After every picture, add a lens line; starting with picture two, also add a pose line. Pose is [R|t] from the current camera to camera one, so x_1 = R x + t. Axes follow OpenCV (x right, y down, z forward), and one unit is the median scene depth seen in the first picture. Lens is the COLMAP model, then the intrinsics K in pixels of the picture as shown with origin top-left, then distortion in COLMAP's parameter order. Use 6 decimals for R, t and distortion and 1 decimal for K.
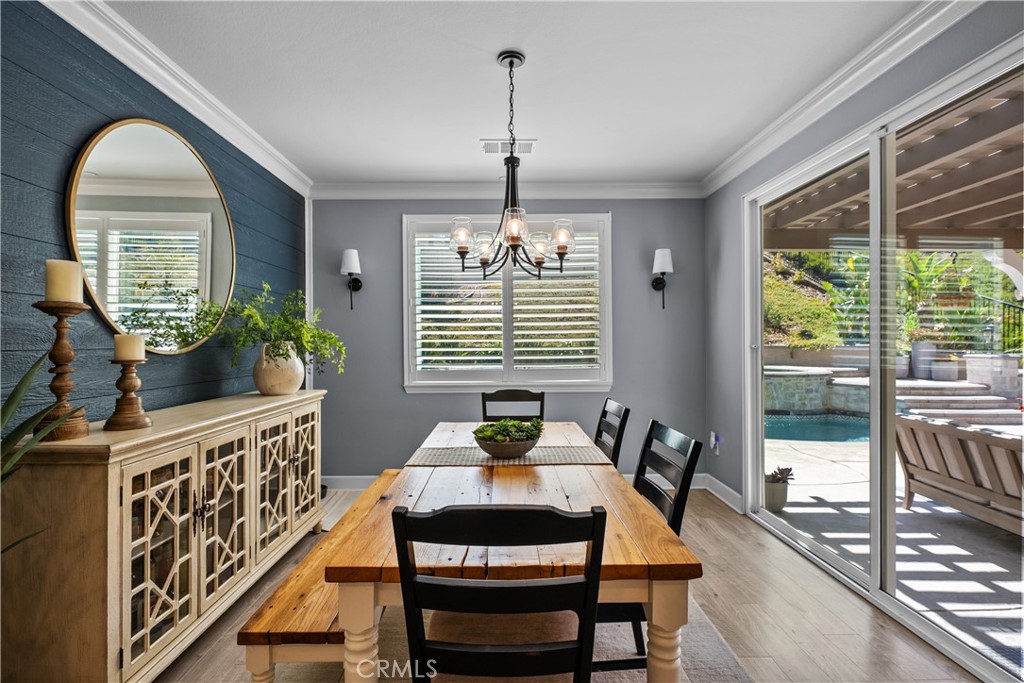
lens RADIAL K [[477.7, 0, 511.3], [0, 477.7, 344.4], [0, 0, 1]] dist [0.000767, -0.001210]
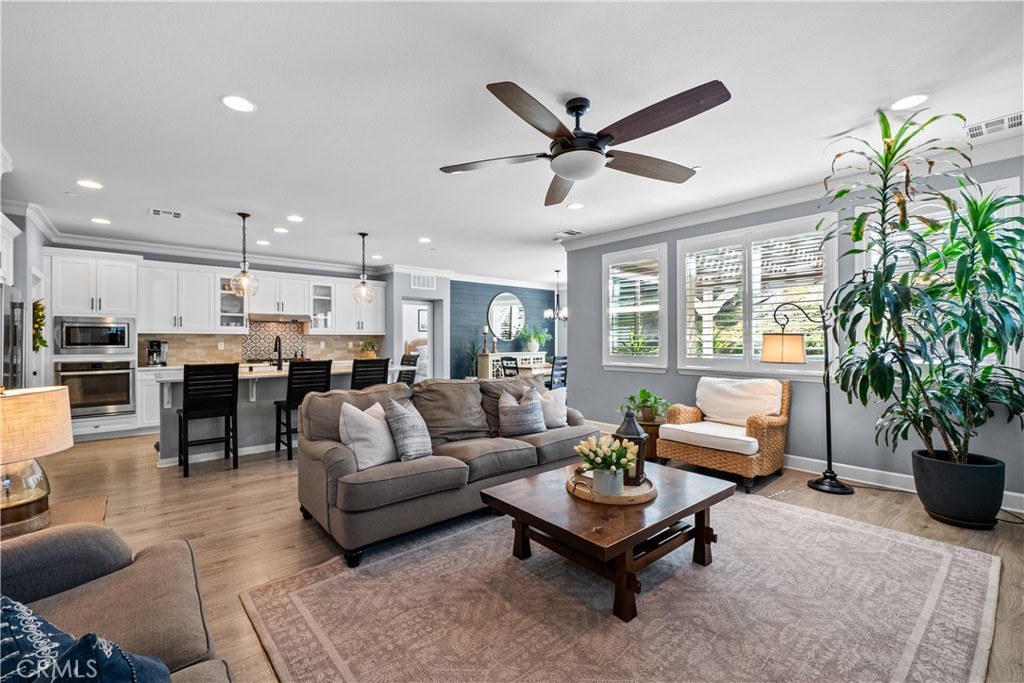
lens RADIAL K [[437.2, 0, 507.9], [0, 437.2, 341.2], [0, 0, 1]] dist [0.002803, -0.000161]
pose [[0.642126, 0.001344, -0.766598, 2.929809], [0.001502, 0.999994, 0.003012, 0.012344], [0.766597, -0.003085, 0.642121, -1.986637]]
